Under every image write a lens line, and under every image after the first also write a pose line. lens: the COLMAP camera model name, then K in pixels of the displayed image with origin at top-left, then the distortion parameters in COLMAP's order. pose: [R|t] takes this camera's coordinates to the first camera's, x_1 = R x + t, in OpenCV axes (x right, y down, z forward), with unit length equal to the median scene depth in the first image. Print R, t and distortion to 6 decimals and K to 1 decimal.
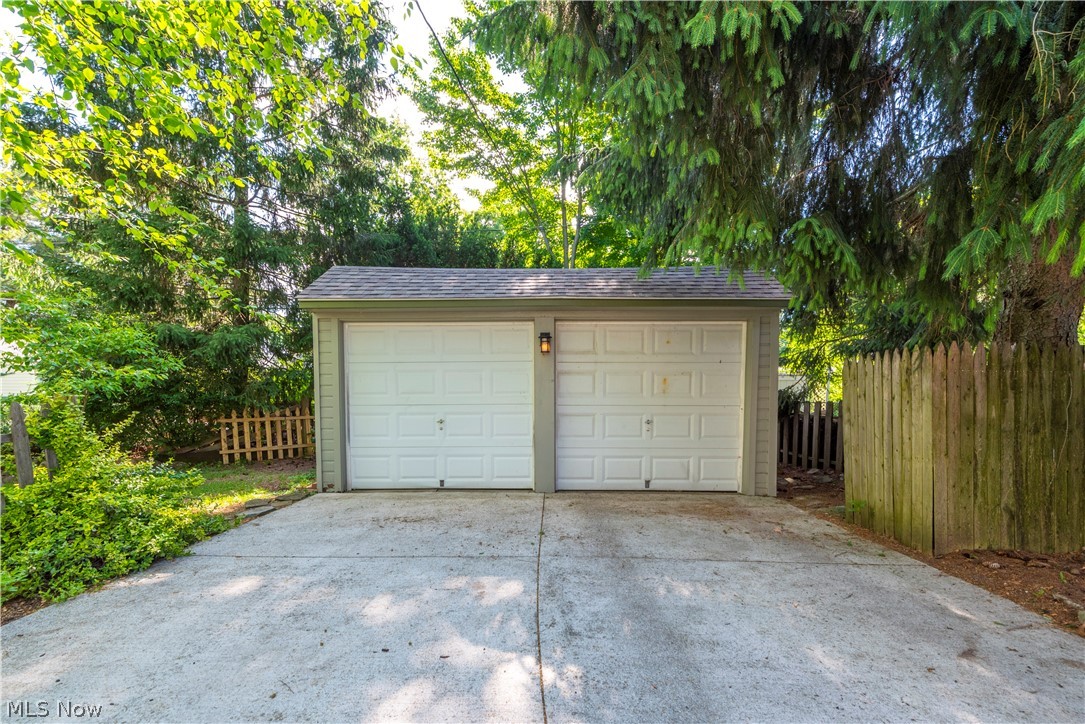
lens RADIAL K [[437.4, 0, 536.0], [0, 437.4, 433.3], [0, 0, 1]] dist [-0.006142, -0.002431]
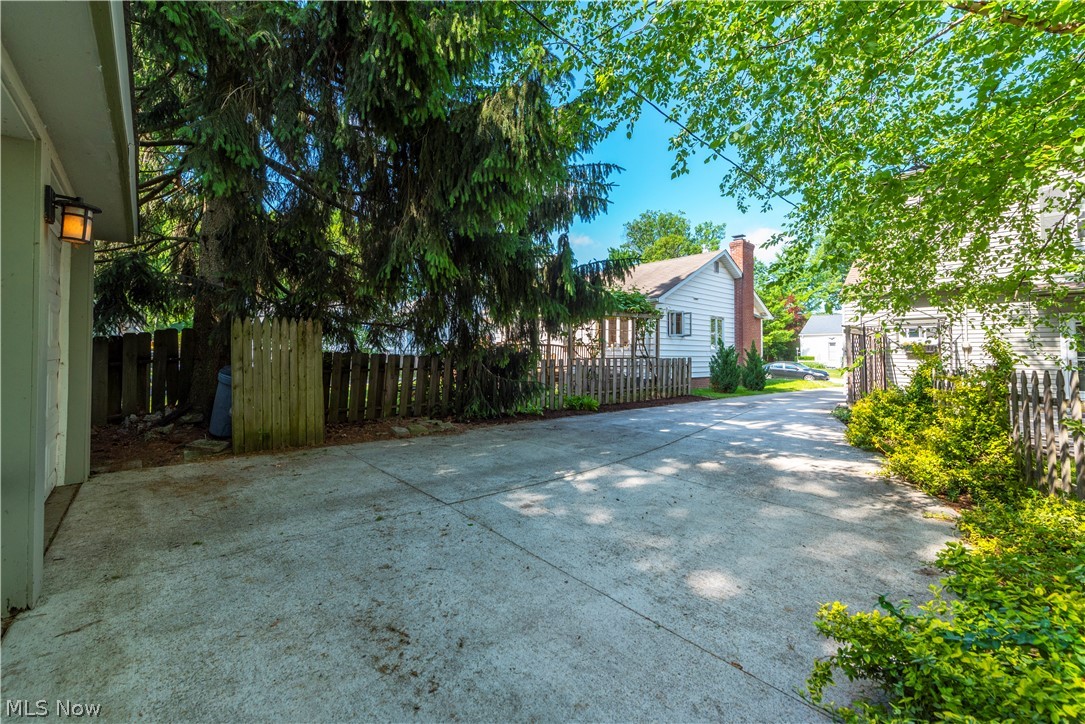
lens RADIAL K [[437.4, 0, 532.9], [0, 437.4, 354.4], [0, 0, 1]] dist [-0.006142, -0.002431]
pose [[-0.660201, -0.016582, 0.750906, -0.770432], [0.046024, 0.996984, 0.062481, -0.114286], [-0.749677, 0.075810, -0.657447, 1.273474]]
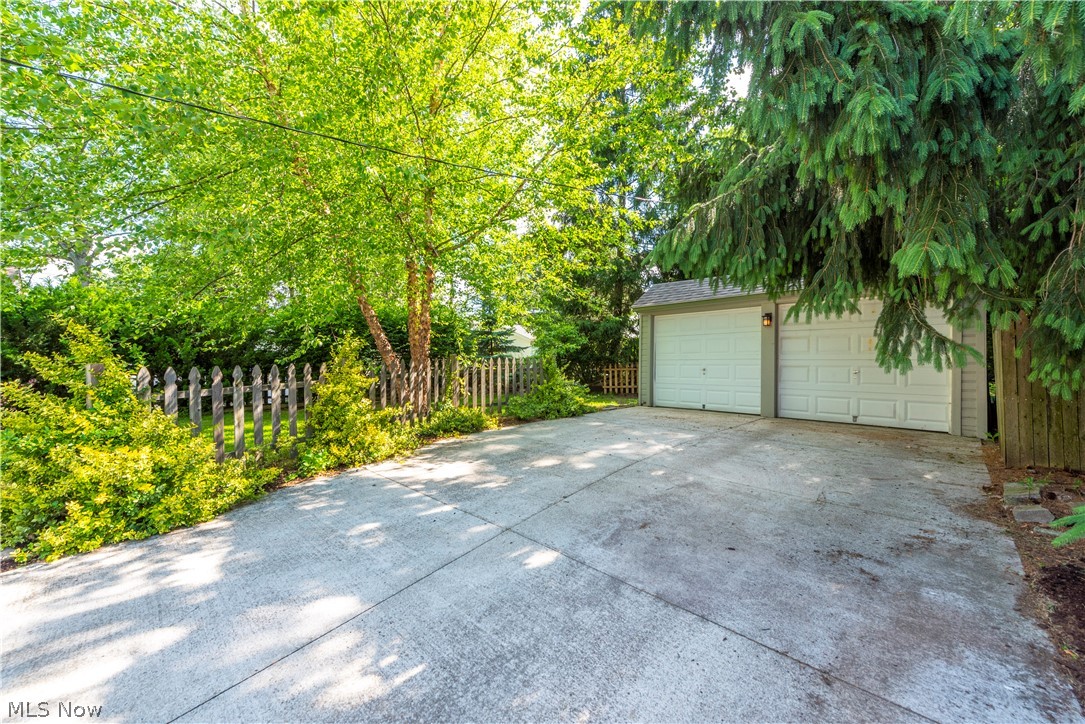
lens RADIAL K [[437.4, 0, 543.9], [0, 437.4, 356.7], [0, 0, 1]] dist [-0.006142, -0.002431]
pose [[0.698885, -0.008272, -0.715186, 0.592497], [-0.053256, 0.996555, -0.063569, 0.067645], [0.713249, 0.082515, 0.696037, -0.660408]]
